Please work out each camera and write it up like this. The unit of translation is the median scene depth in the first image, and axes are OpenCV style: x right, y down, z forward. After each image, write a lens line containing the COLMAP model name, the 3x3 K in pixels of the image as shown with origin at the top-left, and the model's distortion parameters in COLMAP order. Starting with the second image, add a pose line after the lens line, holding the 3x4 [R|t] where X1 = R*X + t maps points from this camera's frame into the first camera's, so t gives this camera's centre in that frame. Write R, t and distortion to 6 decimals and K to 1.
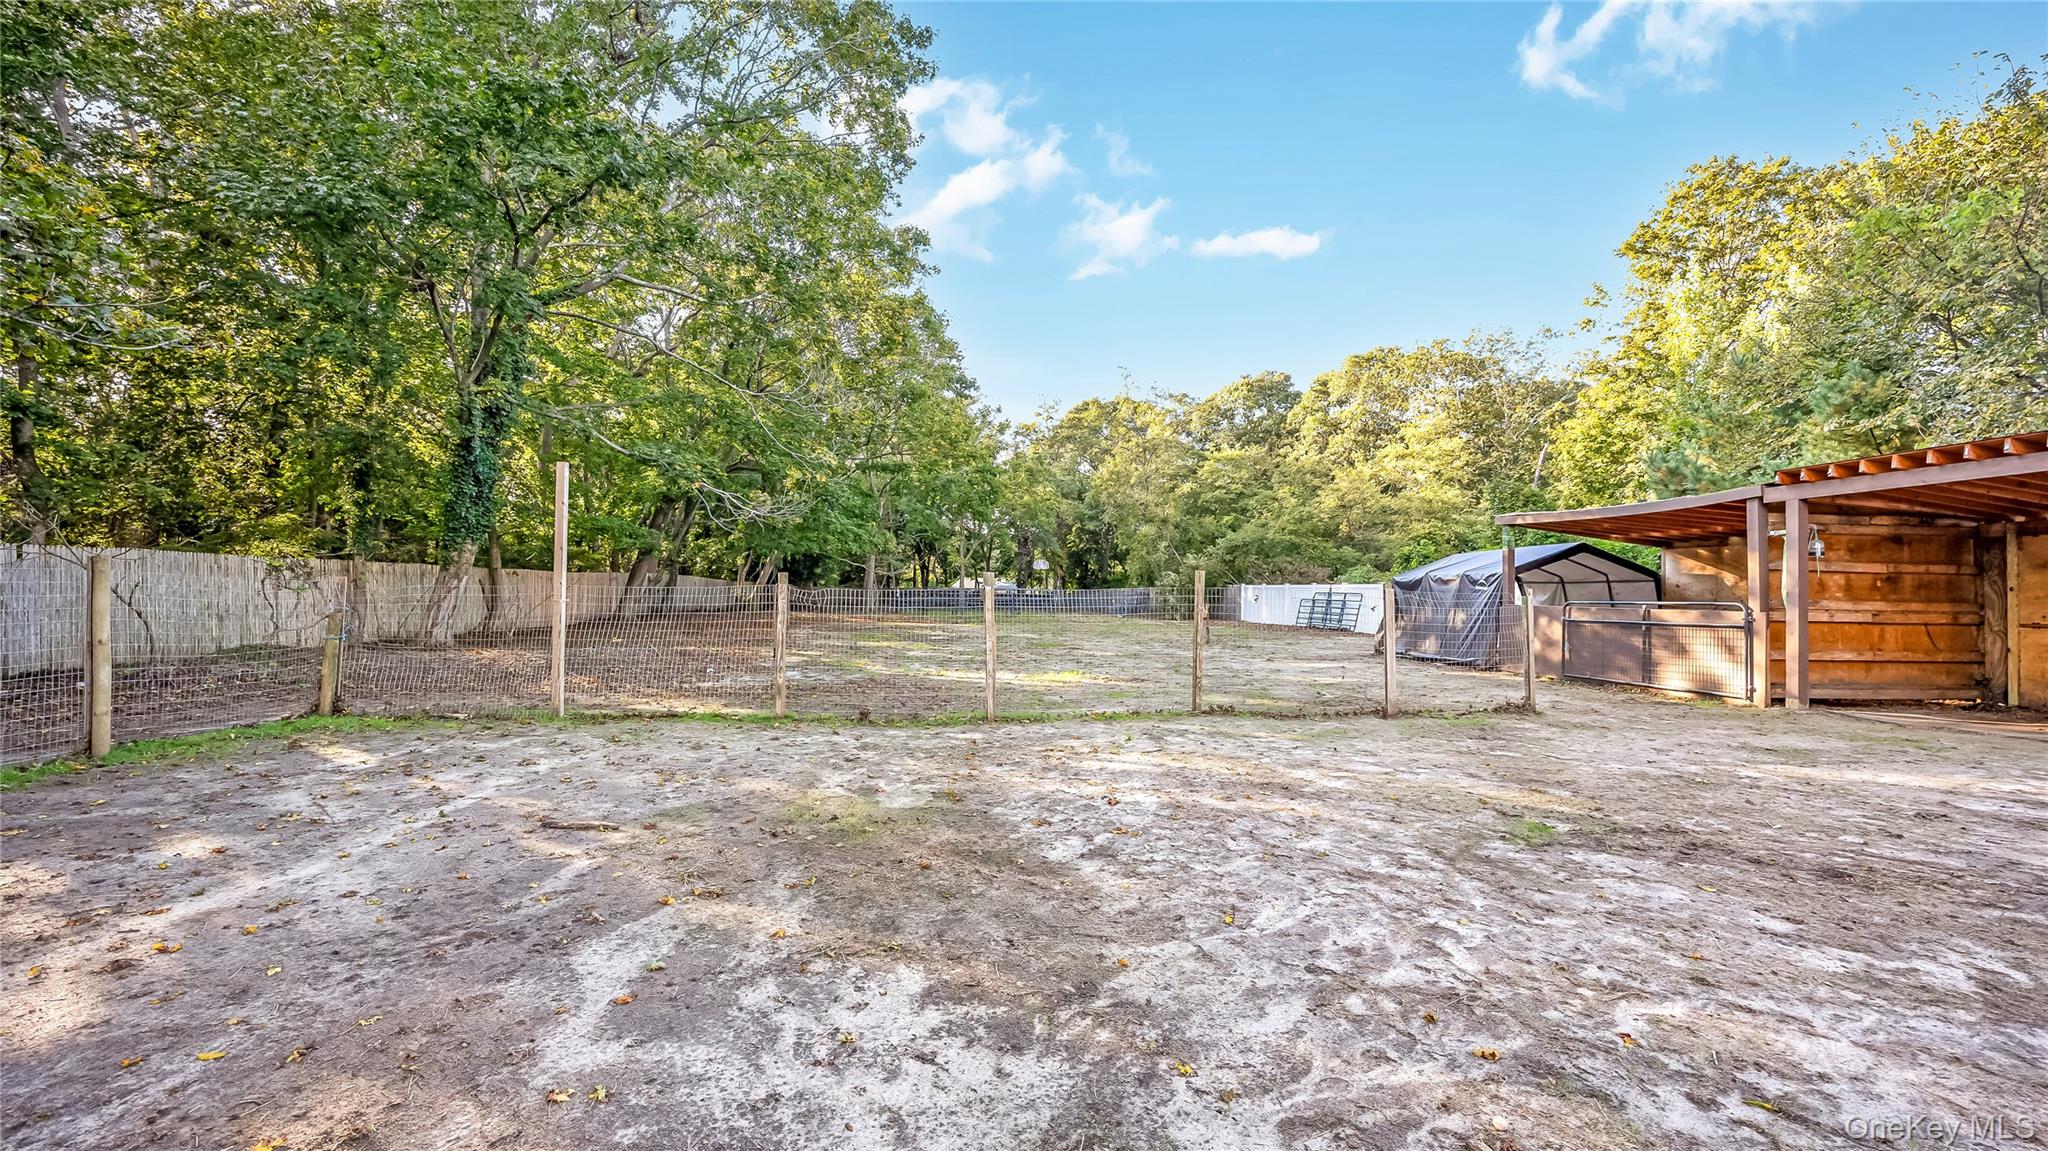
lens RADIAL K [[803.5, 0, 1017.9], [0, 803.5, 579.3], [0, 0, 1]] dist [0.002899, -0.000409]
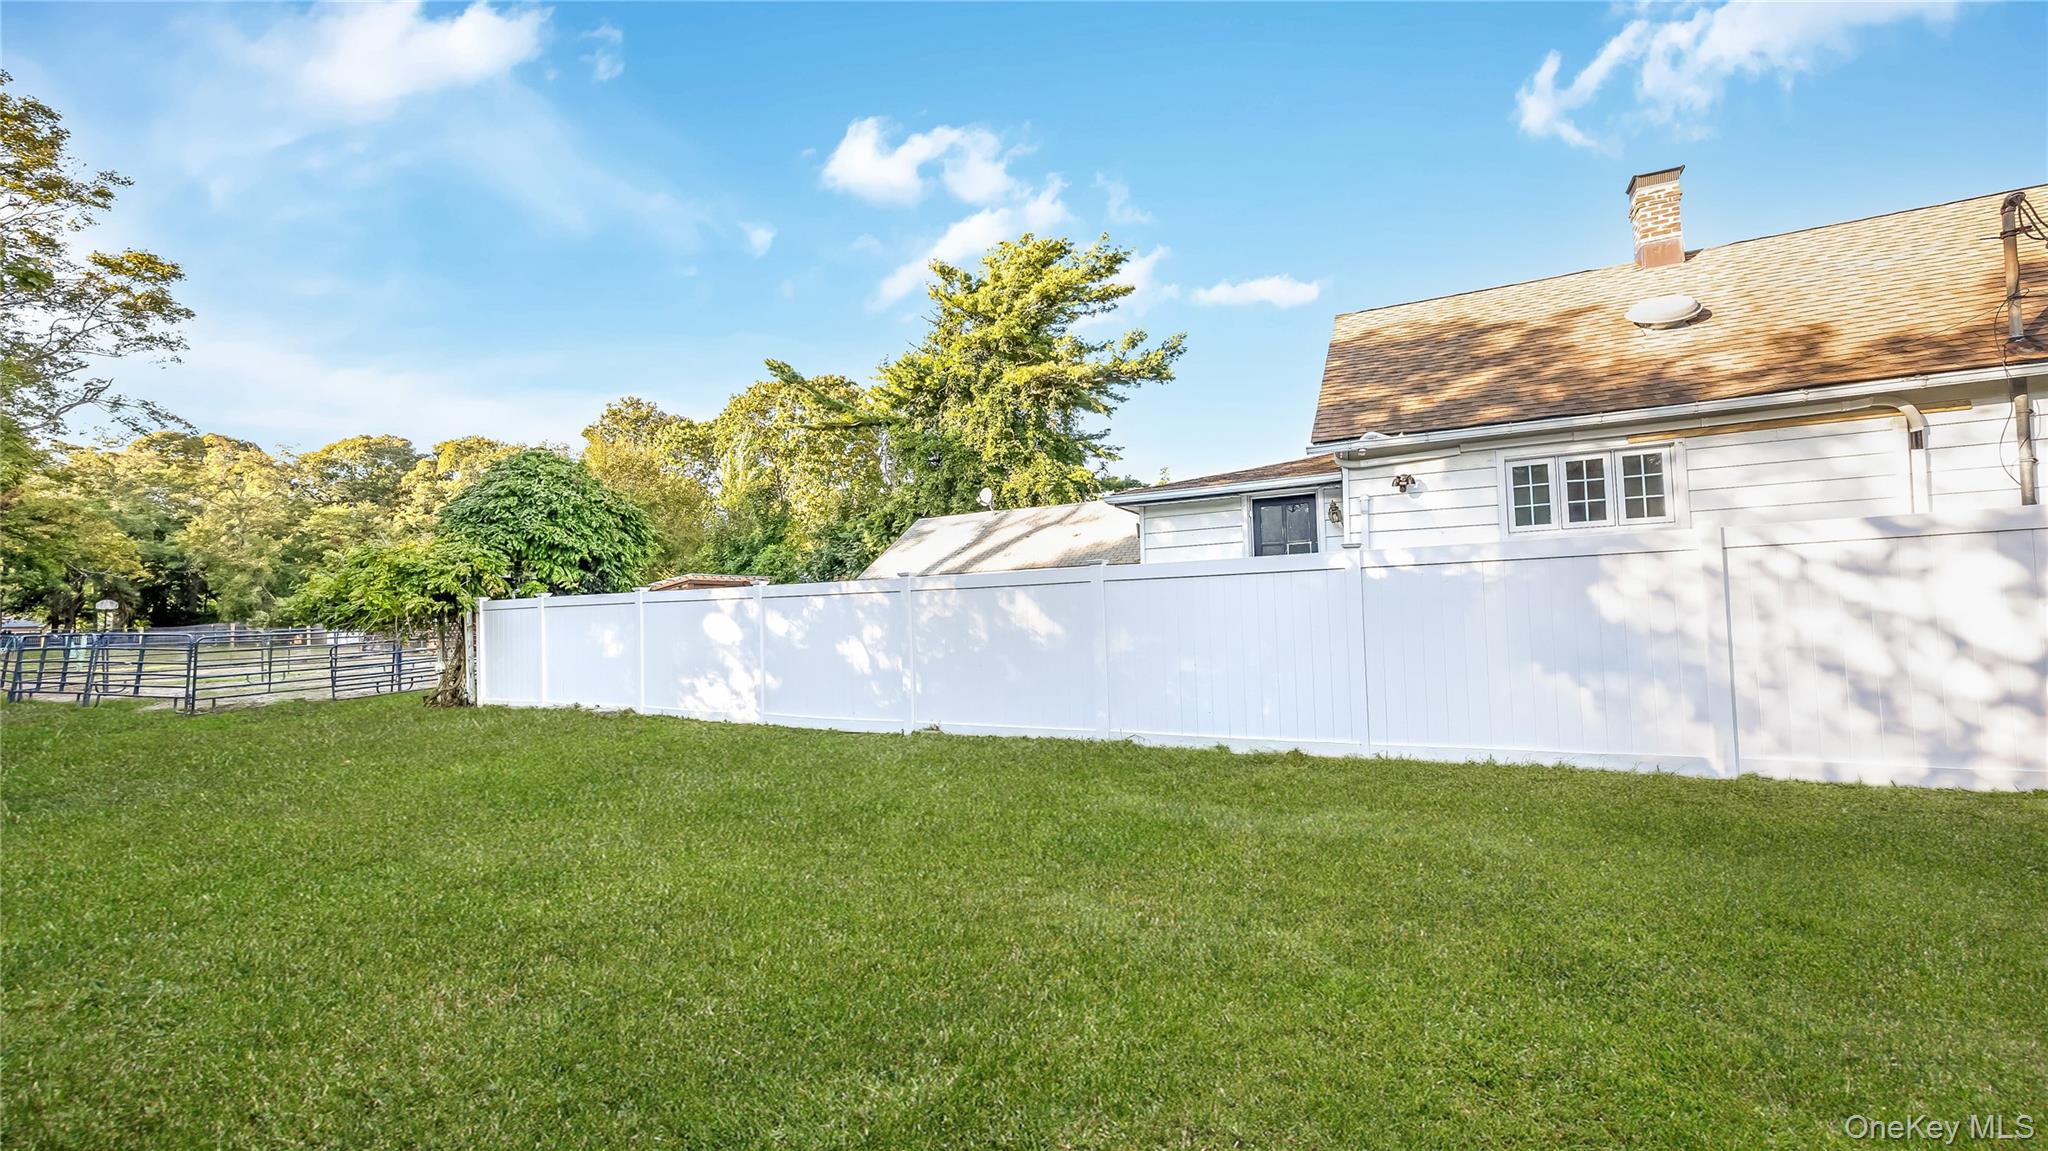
lens RADIAL K [[803.5, 0, 1018.0], [0, 803.5, 576.7], [0, 0, 1]] dist [0.002899, -0.000409]
pose [[0.616367, 0.004643, 0.787445, -0.063617], [0.016584, 0.999684, -0.018875, -0.014493], [-0.787284, 0.024692, 0.616095, -0.576230]]
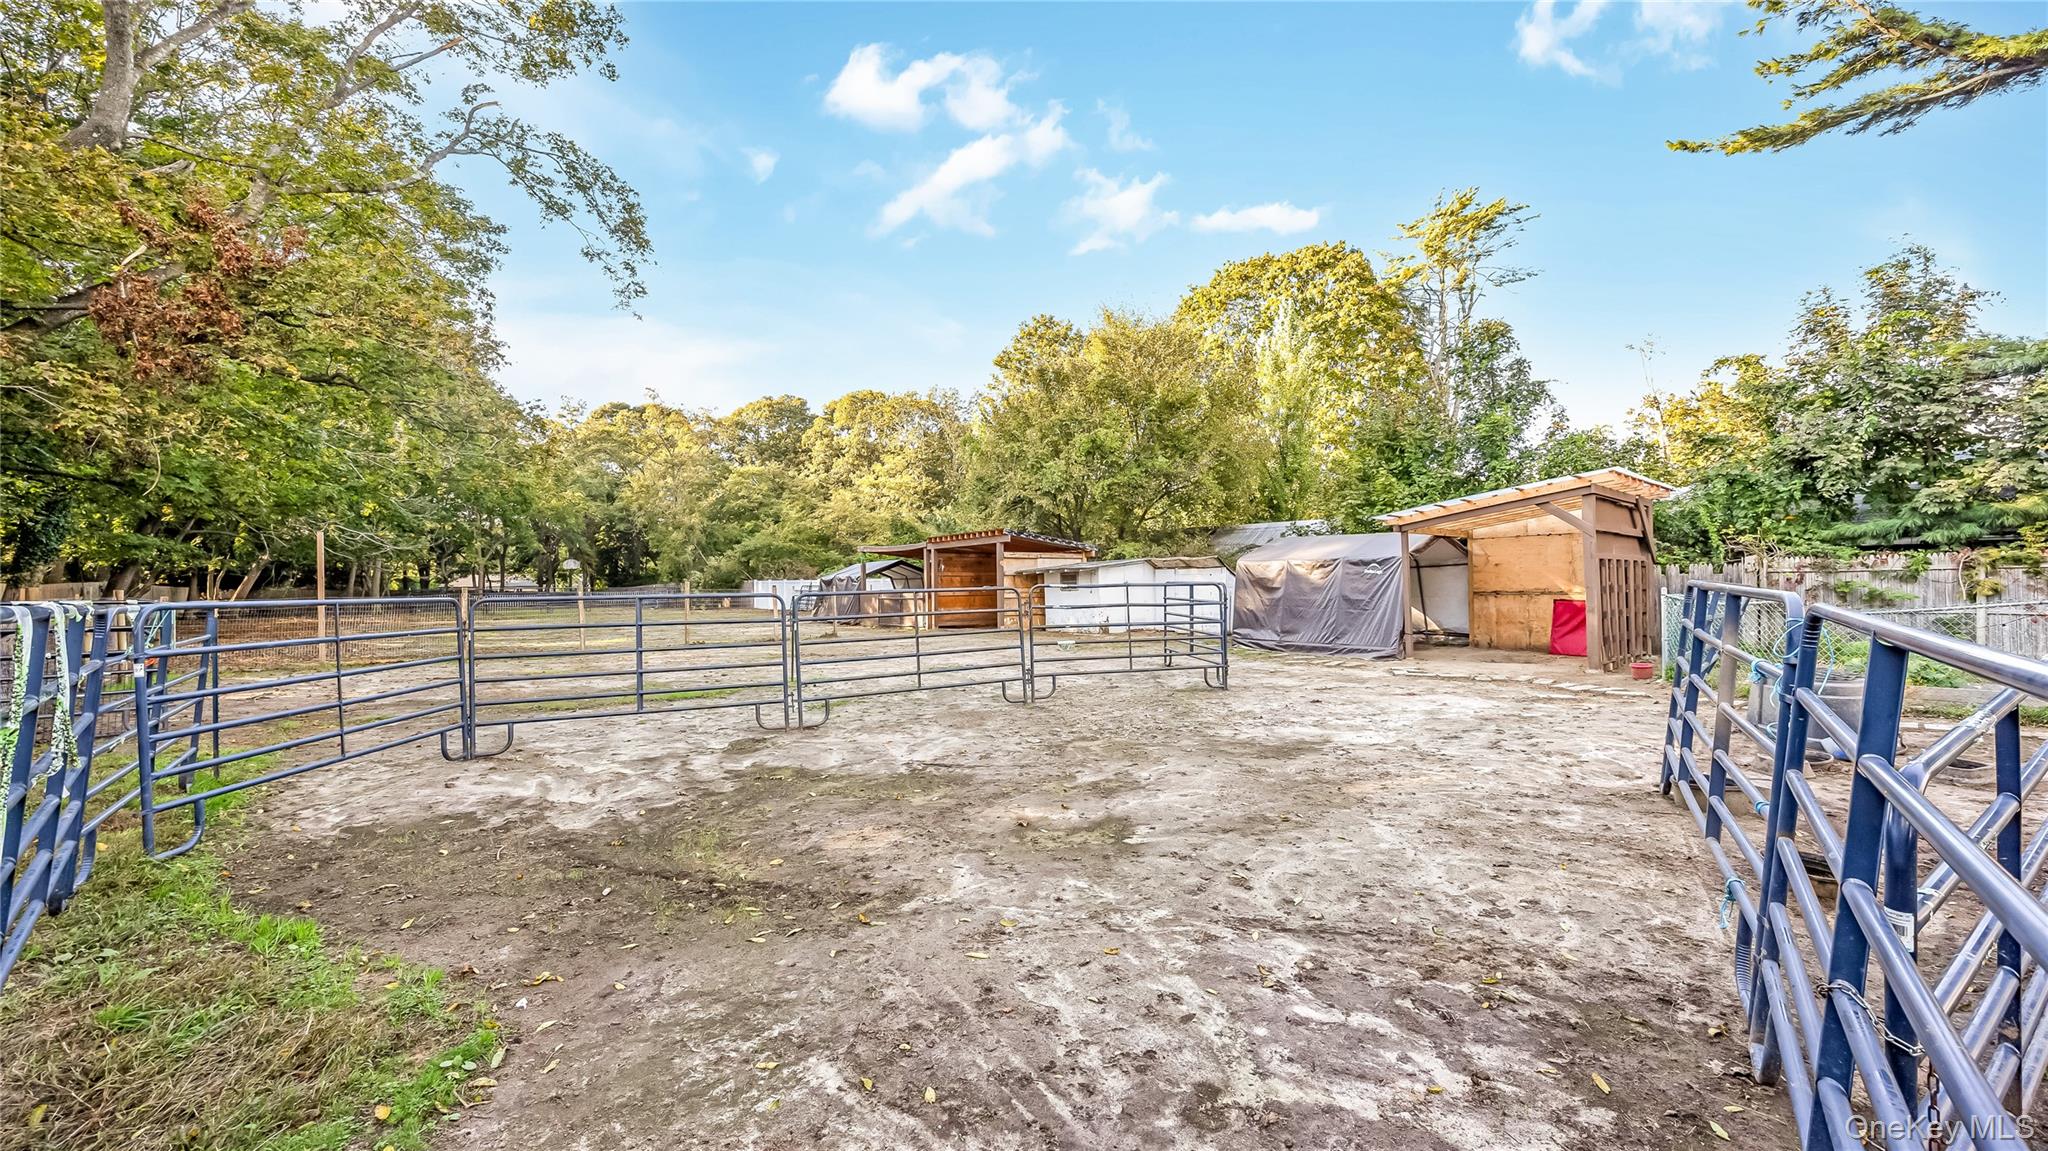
lens RADIAL K [[803.5, 0, 1021.4], [0, 803.5, 573.4], [0, 0, 1]] dist [0.002899, -0.000409]
pose [[0.849621, -0.016842, 0.527124, -0.024731], [0.014569, 0.999858, 0.008463, -0.006045], [-0.527192, 0.000490, 0.849746, -0.216150]]
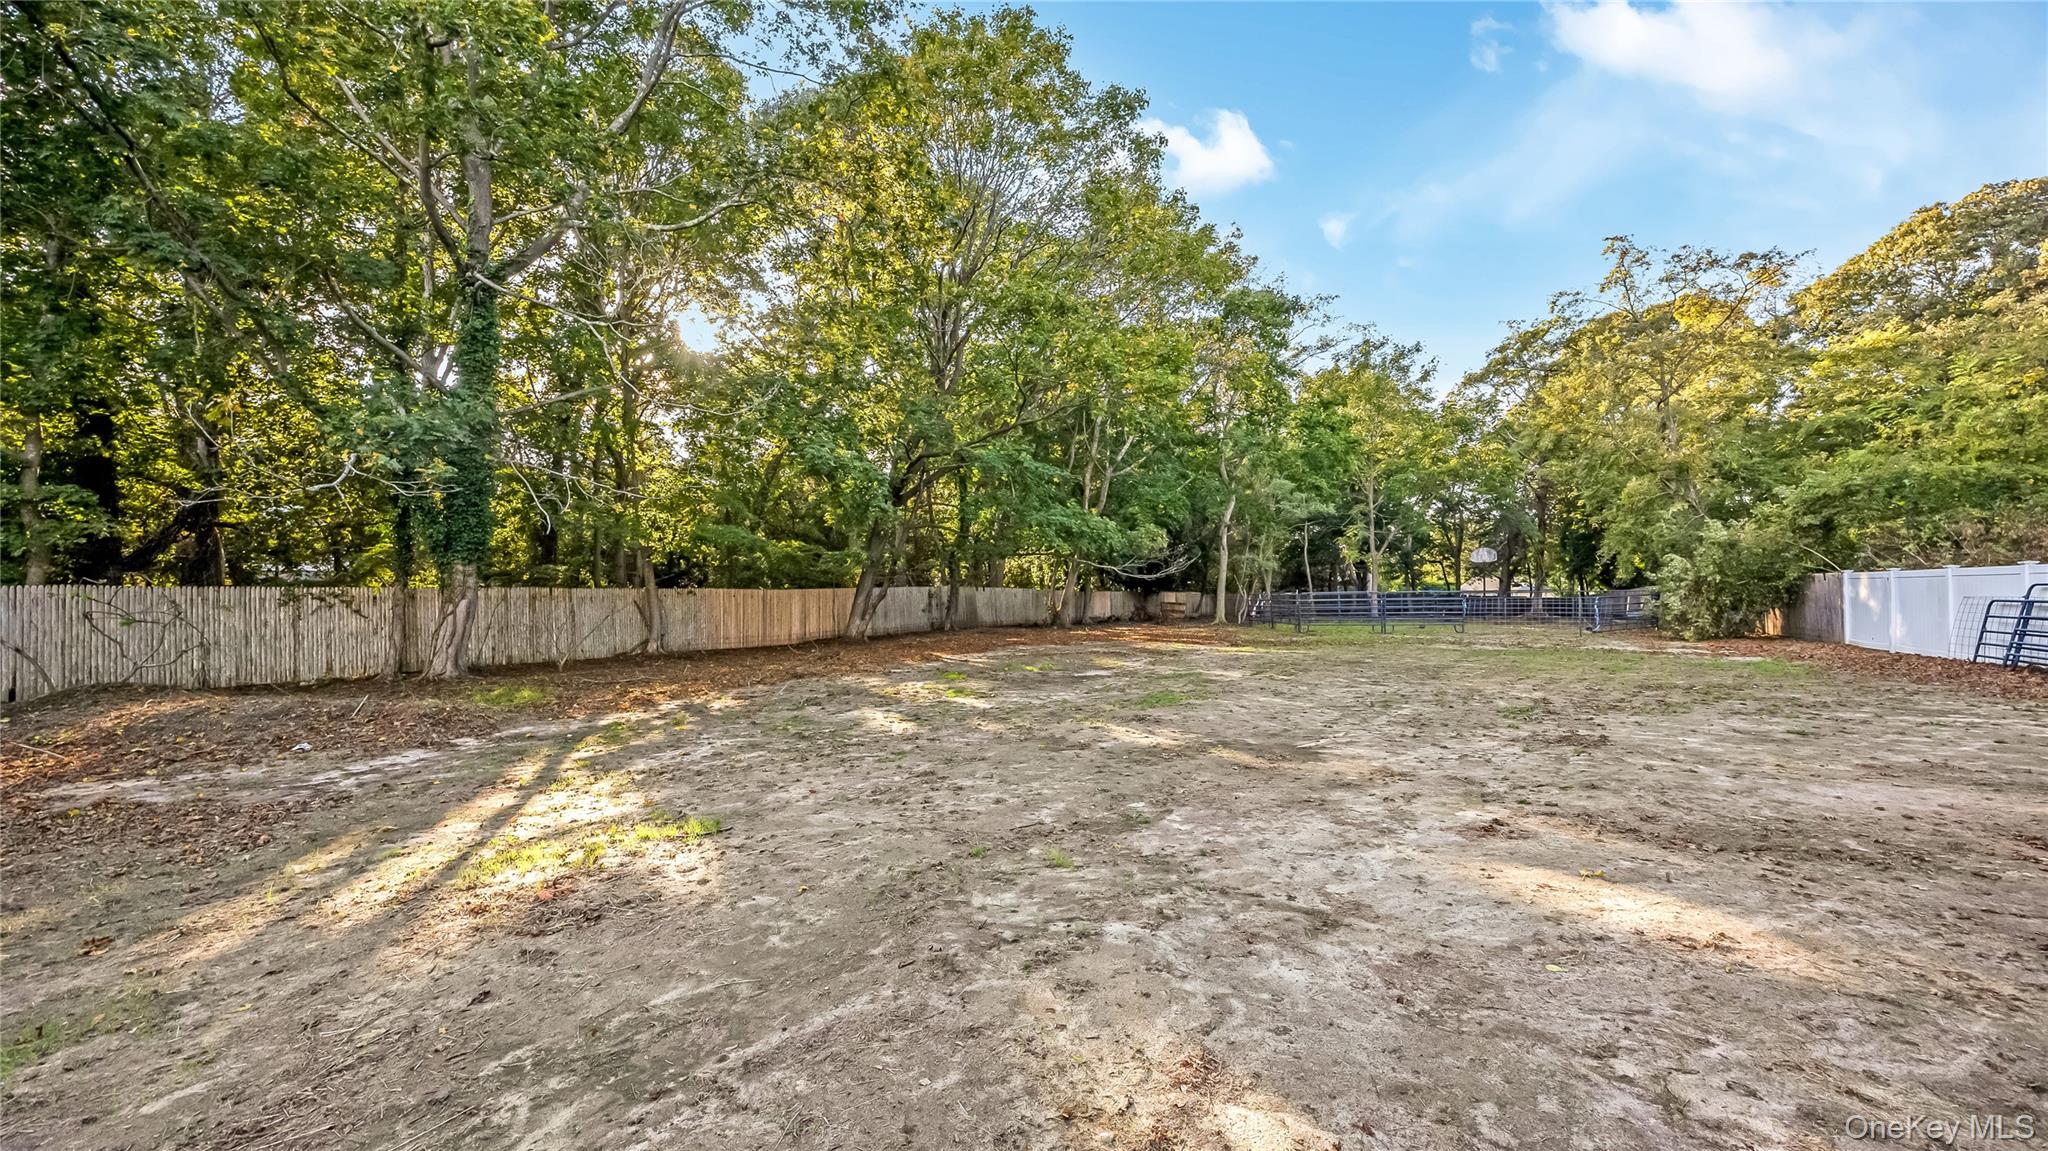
lens RADIAL K [[803.5, 0, 1015.6], [0, 803.5, 582.3], [0, 0, 1]] dist [0.002899, -0.000409]
pose [[0.810710, -0.035356, -0.584380, 0.100810], [0.031753, 0.999361, -0.016412, 0.003224], [0.584587, -0.005251, 0.811314, 0.189382]]
